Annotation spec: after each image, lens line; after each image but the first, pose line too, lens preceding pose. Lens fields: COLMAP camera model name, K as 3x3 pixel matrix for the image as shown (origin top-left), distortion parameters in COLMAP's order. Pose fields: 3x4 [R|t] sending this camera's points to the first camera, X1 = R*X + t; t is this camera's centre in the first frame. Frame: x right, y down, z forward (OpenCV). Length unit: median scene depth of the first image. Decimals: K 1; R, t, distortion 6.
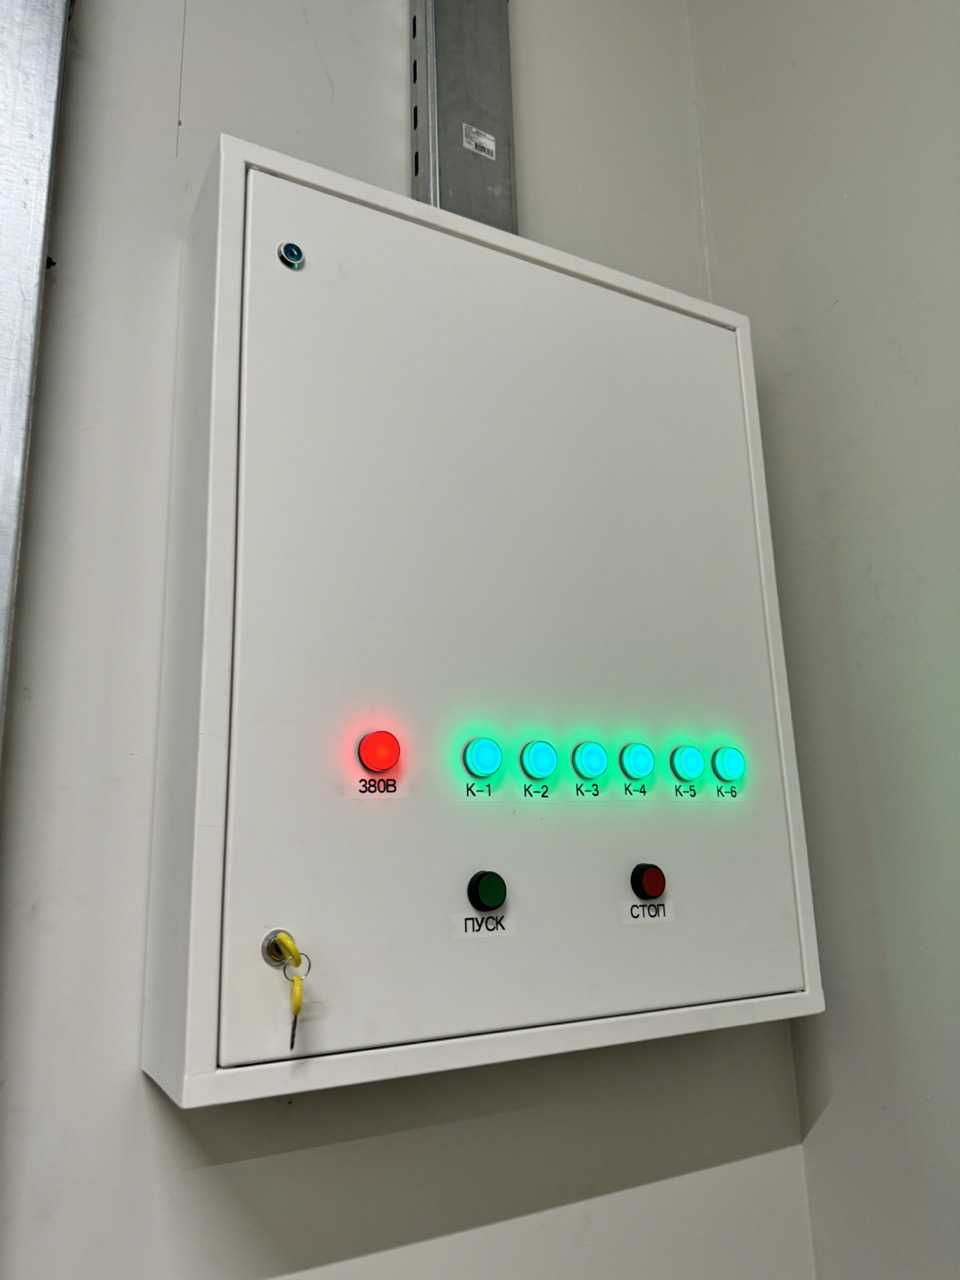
lens RADIAL K [[897.1, 0, 473.2], [0, 897.1, 643.9], [0, 0, 1]] dist [0.065046, -0.074781]
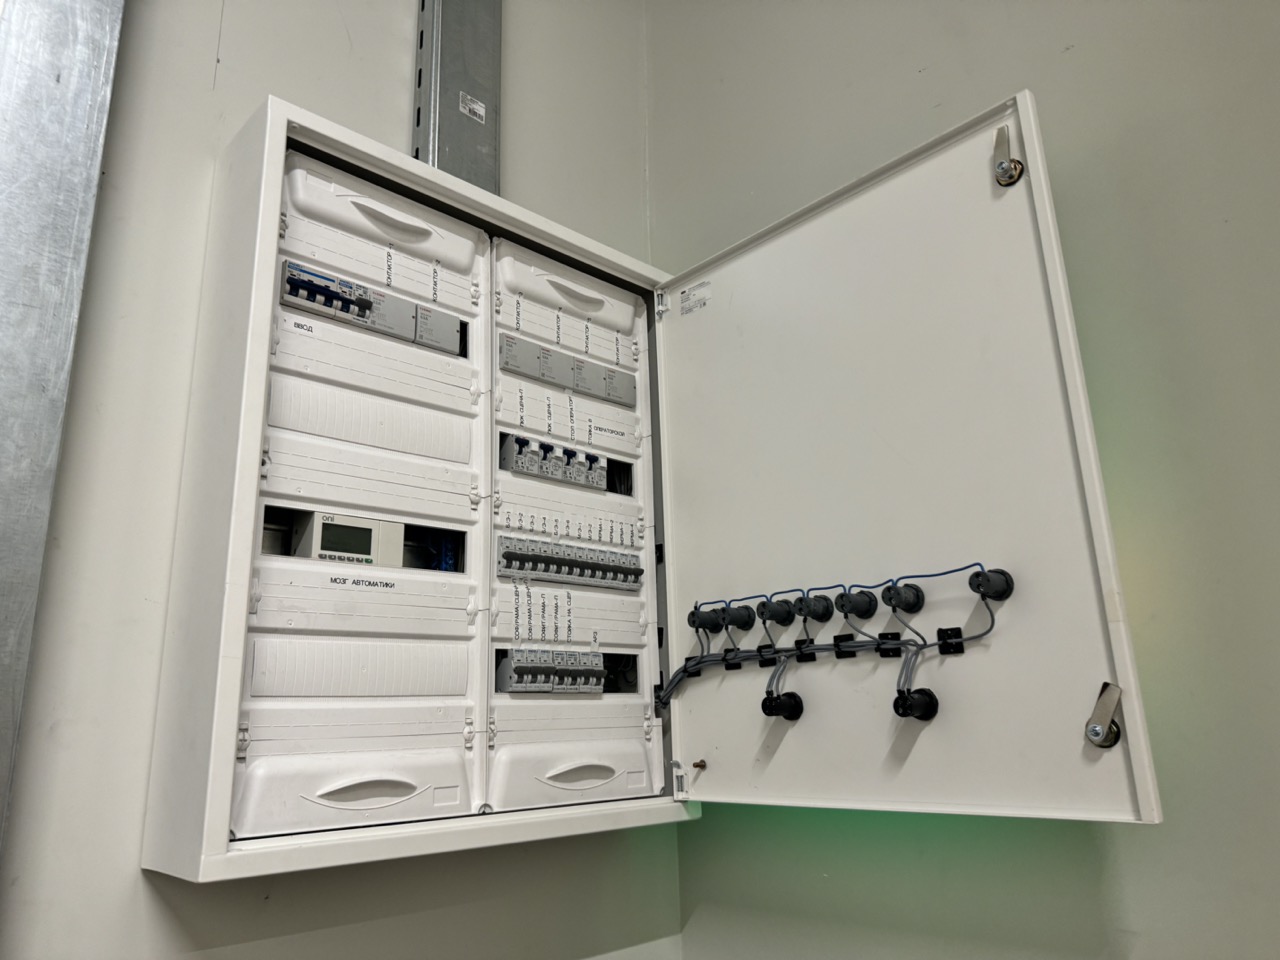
lens RADIAL K [[897.1, 0, 636.0], [0, 897.1, 479.5], [0, 0, 1]] dist [0.065046, -0.074781]
pose [[0.966374, 0.067430, 0.248141, -0.049800], [-0.056875, 0.997155, -0.049471, -0.007392], [-0.250771, 0.033695, 0.967460, -0.216307]]
